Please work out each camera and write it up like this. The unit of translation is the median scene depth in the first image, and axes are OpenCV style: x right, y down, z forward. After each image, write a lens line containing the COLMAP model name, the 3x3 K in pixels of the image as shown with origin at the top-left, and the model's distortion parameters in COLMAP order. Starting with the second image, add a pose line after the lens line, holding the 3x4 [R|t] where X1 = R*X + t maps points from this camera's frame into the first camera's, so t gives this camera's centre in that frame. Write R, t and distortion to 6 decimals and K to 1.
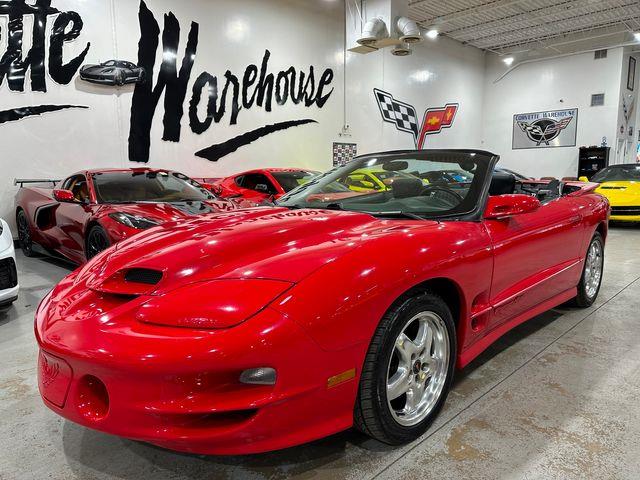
lens RADIAL K [[453.9, 0, 320.0], [0, 453.9, 240.0], [0, 0, 1]] dist [0.054337, -0.077303]
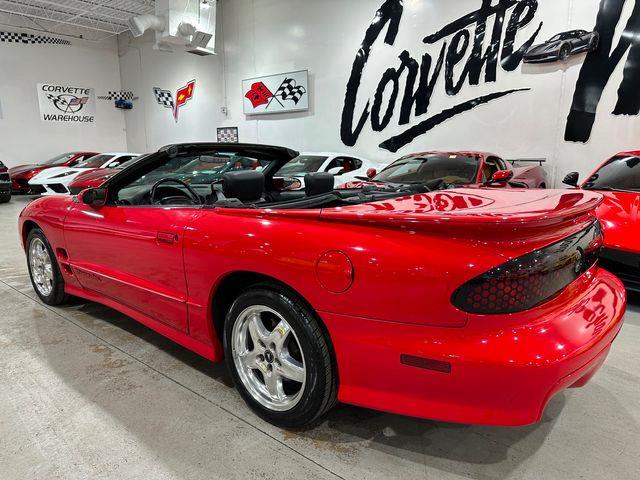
lens RADIAL K [[461.0, 0, 323.5], [0, 461.0, 237.9], [0, 0, 1]] dist [-0.002484, -0.001500]
pose [[0.076738, 0.195708, -0.977655, 0.399585], [-0.142758, 0.972600, 0.183491, -0.065888], [0.986778, 0.125487, 0.102574, 0.360057]]
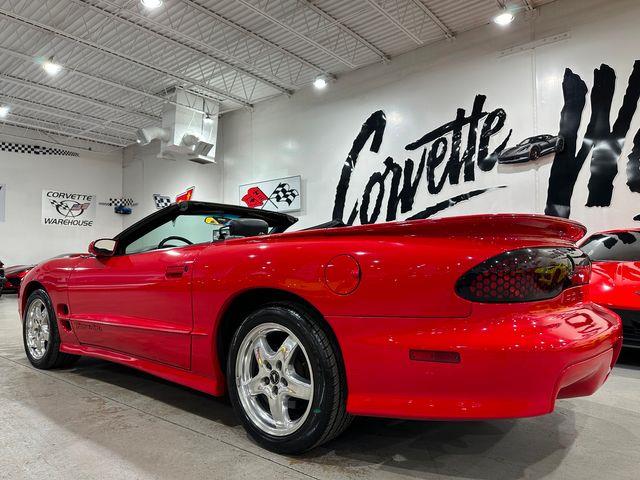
lens RADIAL K [[453.9, 0, 320.0], [0, 453.9, 240.0], [0, 0, 1]] dist [0.054337, -0.077303]
pose [[0.094500, -0.042158, -0.994632, 0.412192], [-0.141227, 0.988431, -0.055313, -0.026464], [0.985457, 0.145696, 0.087453, 0.357112]]
